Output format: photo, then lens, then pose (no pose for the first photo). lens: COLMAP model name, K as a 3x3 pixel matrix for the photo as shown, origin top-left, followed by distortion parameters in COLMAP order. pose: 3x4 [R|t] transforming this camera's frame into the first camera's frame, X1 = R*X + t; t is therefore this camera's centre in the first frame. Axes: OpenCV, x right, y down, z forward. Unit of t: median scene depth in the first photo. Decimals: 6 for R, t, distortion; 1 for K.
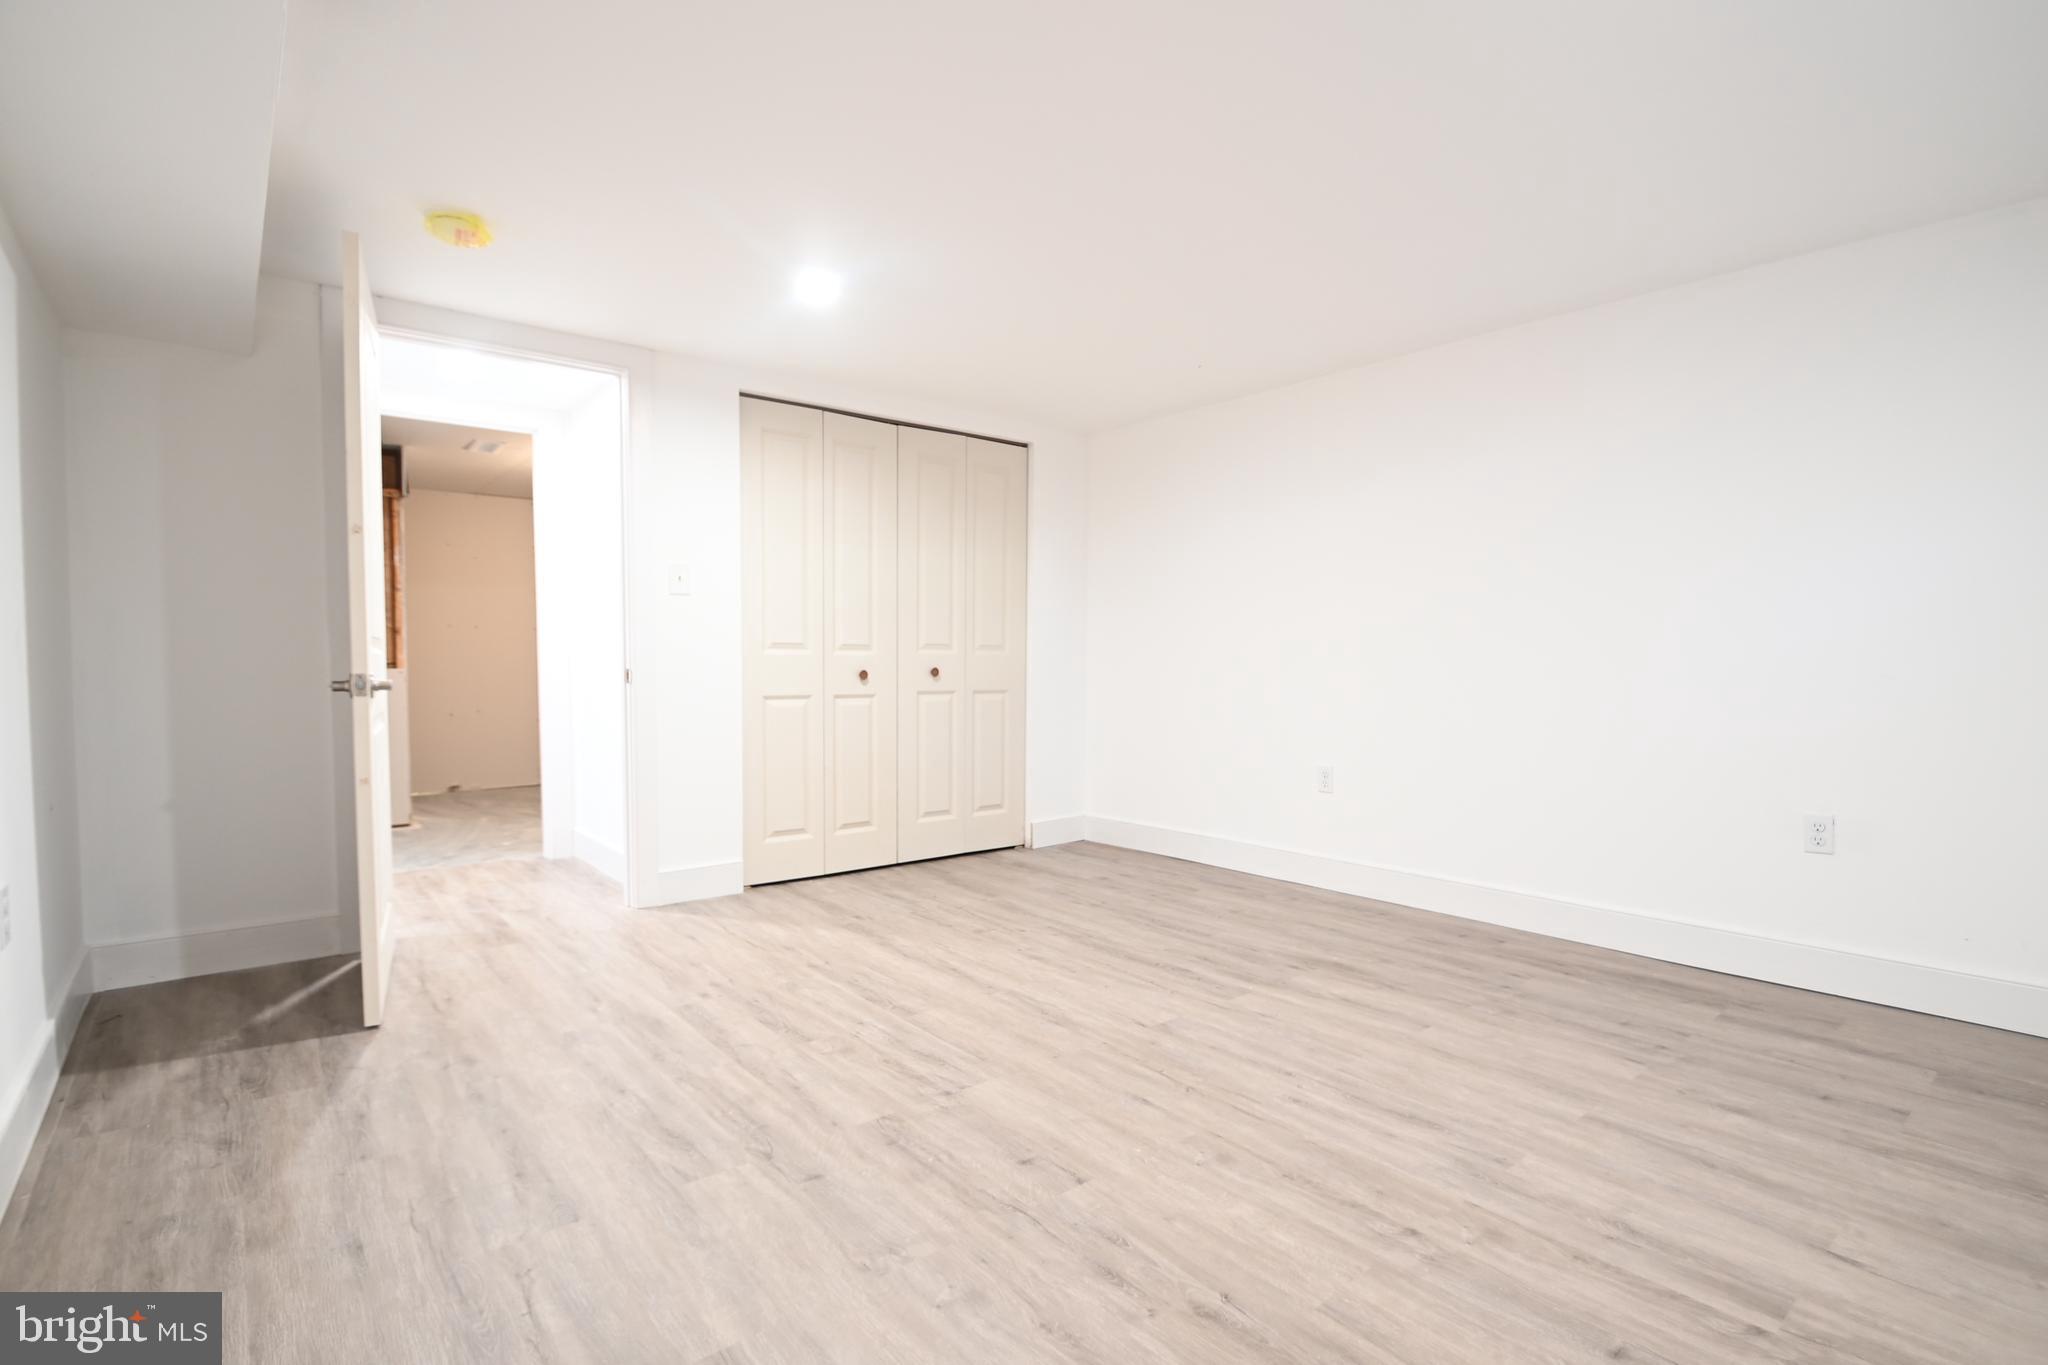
lens RADIAL K [[971.7, 0, 1031.1], [0, 971.7, 702.9], [0, 0, 1]] dist [0.006592, -0.016025]
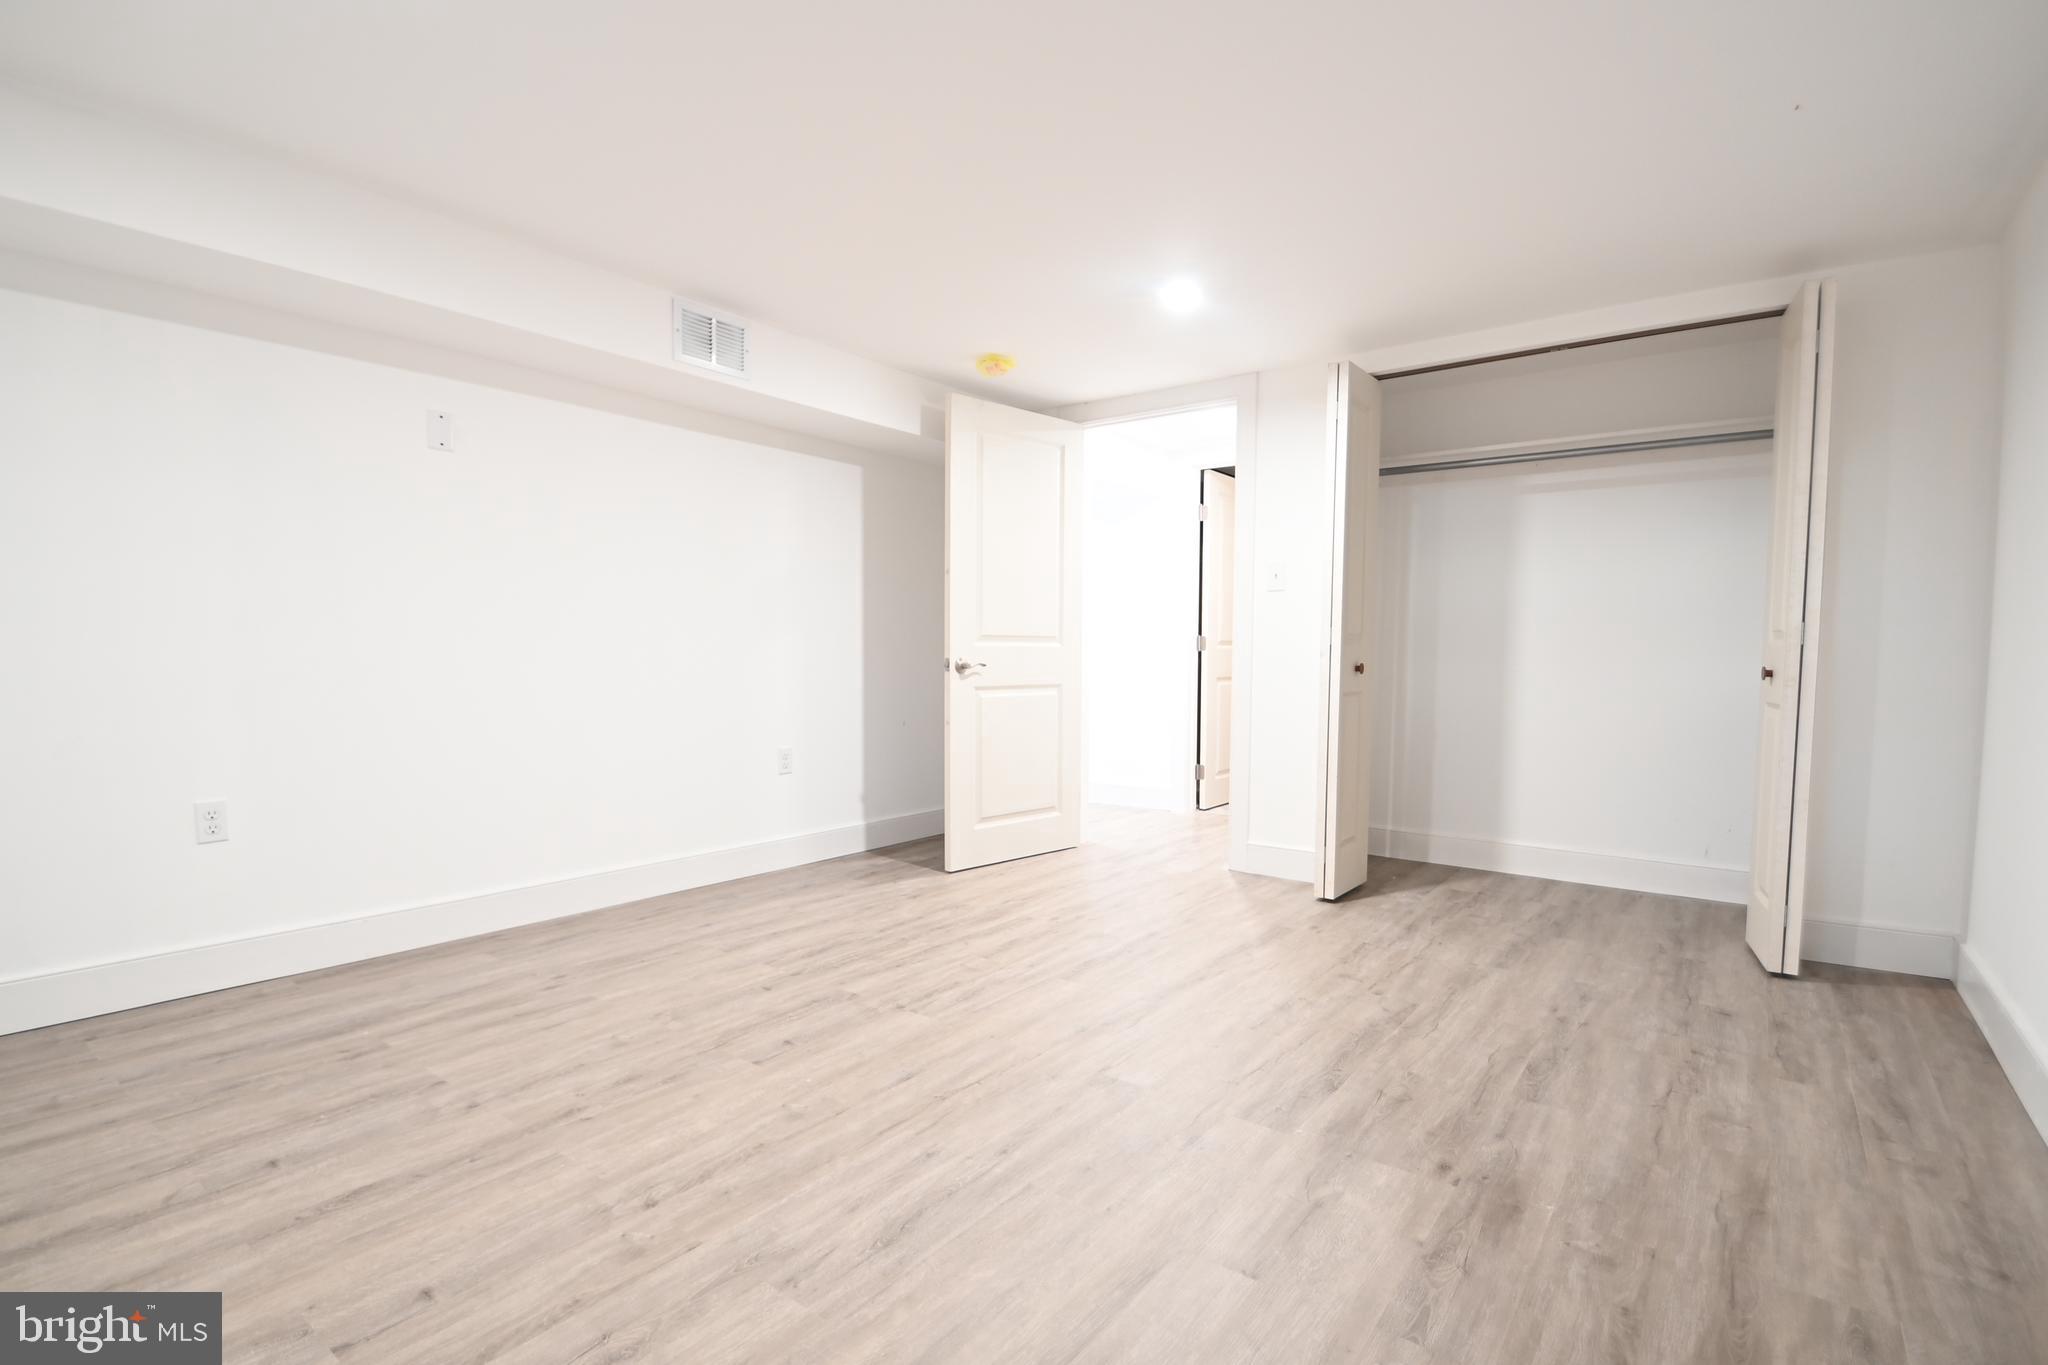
lens RADIAL K [[971.7, 0, 1031.1], [0, 971.7, 702.9], [0, 0, 1]] dist [0.006592, -0.016025]
pose [[0.227947, 0.050214, -0.972378, 1.011179], [-0.048606, 0.998011, 0.040144, -0.029279], [0.972459, 0.038113, 0.229935, 0.790517]]
